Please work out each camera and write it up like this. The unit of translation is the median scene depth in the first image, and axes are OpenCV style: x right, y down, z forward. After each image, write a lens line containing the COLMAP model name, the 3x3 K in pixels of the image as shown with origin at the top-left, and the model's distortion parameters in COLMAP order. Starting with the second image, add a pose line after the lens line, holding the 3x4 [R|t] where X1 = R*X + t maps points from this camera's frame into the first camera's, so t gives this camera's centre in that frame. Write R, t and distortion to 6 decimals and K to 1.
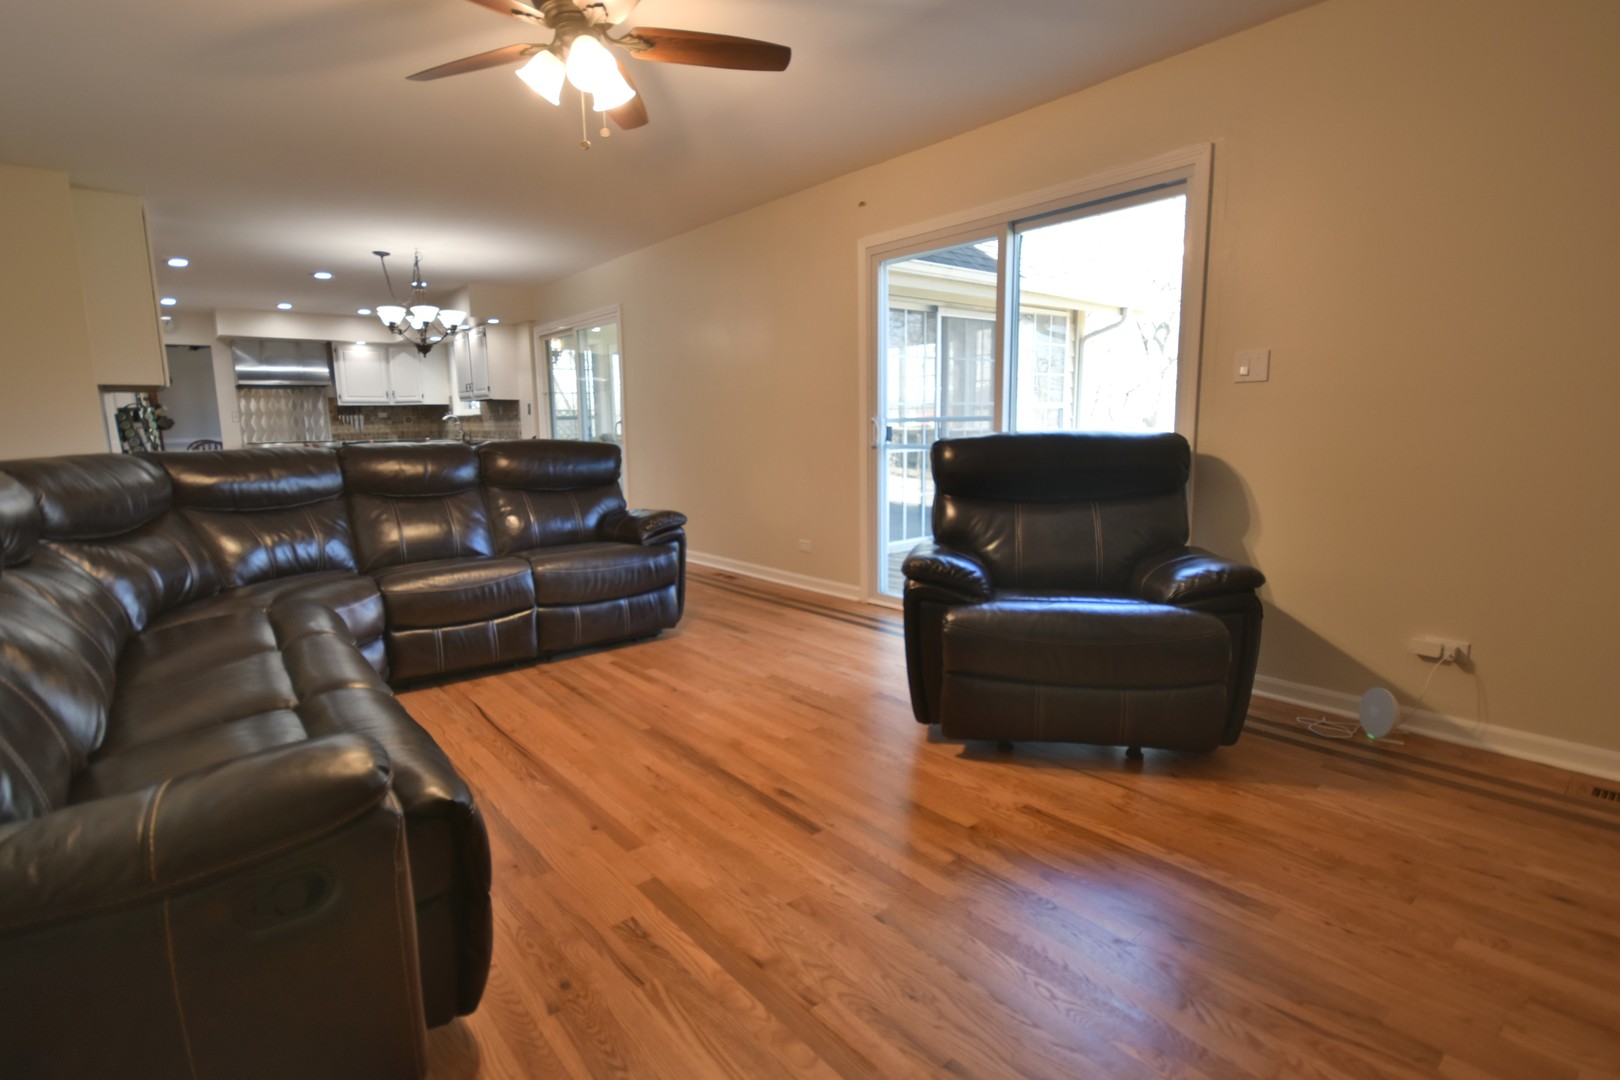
lens RADIAL K [[766.1, 0, 801.8], [0, 766.1, 546.4], [0, 0, 1]] dist [0.001273, 0.000096]
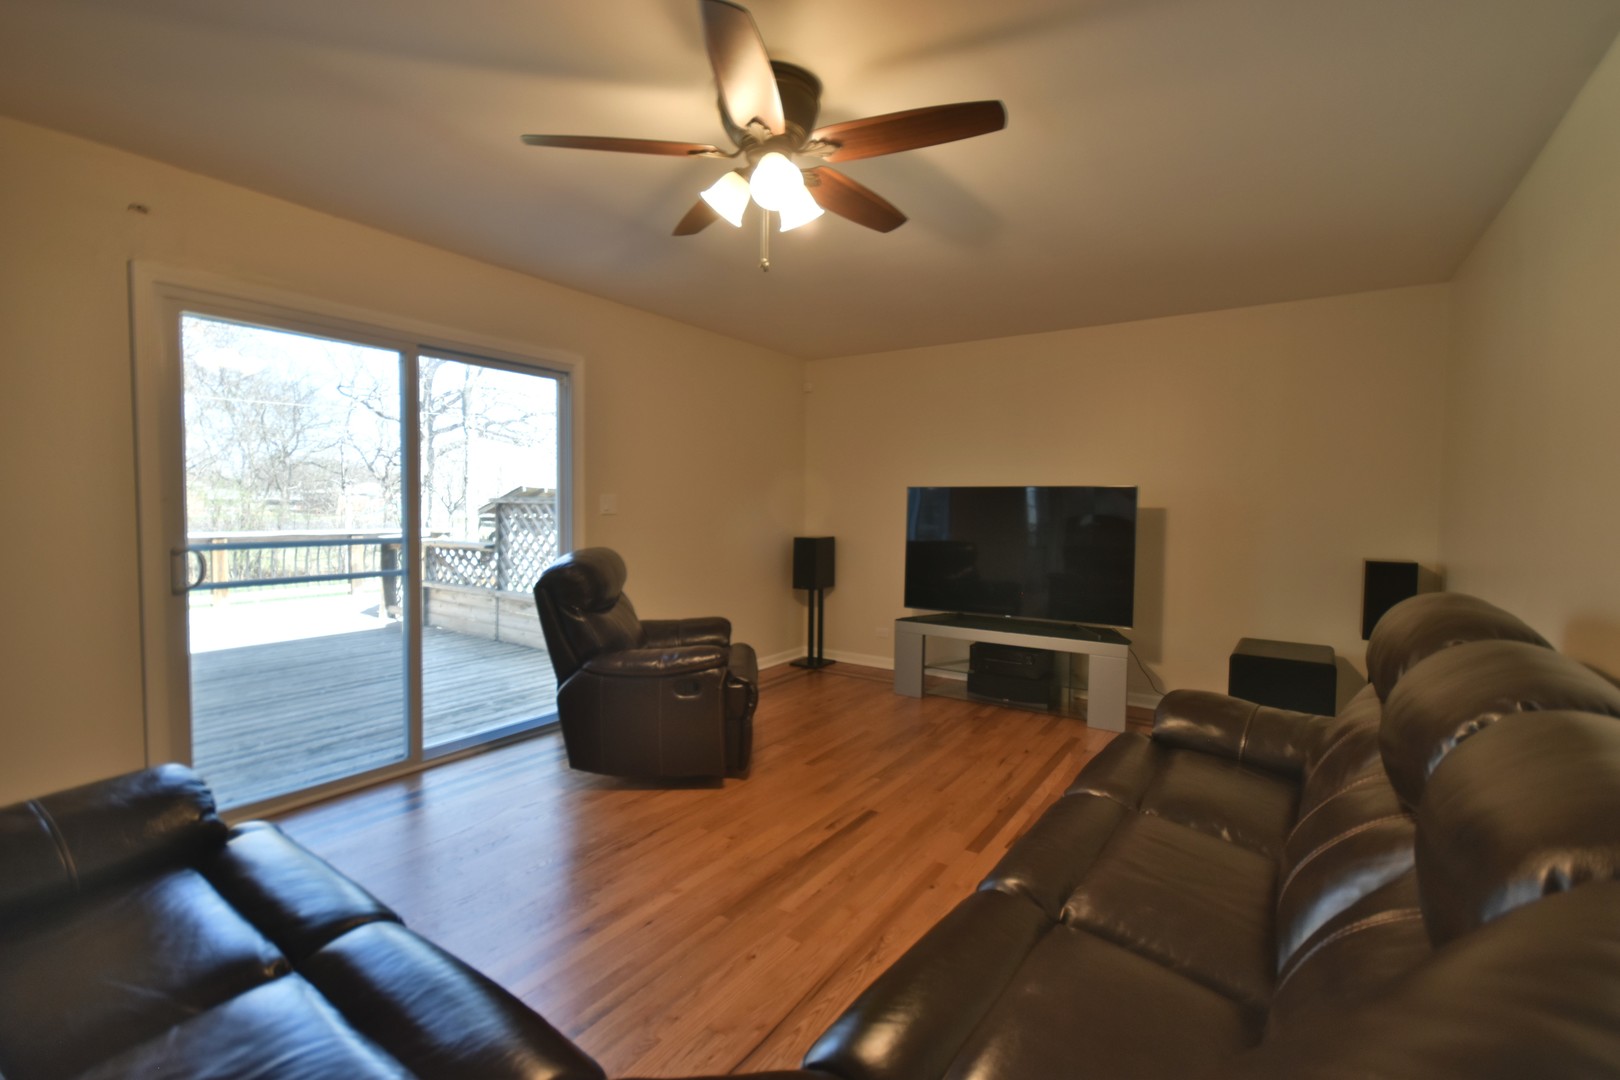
lens RADIAL K [[713.7, 0, 799.5], [0, 713.7, 534.0], [0, 0, 1]] dist [-0.003553, -0.000915]
pose [[-0.264538, -0.015571, 0.964249, -1.178215], [0.157595, 0.985731, 0.059153, -0.251719], [-0.951411, 0.167609, -0.258310, 1.283150]]
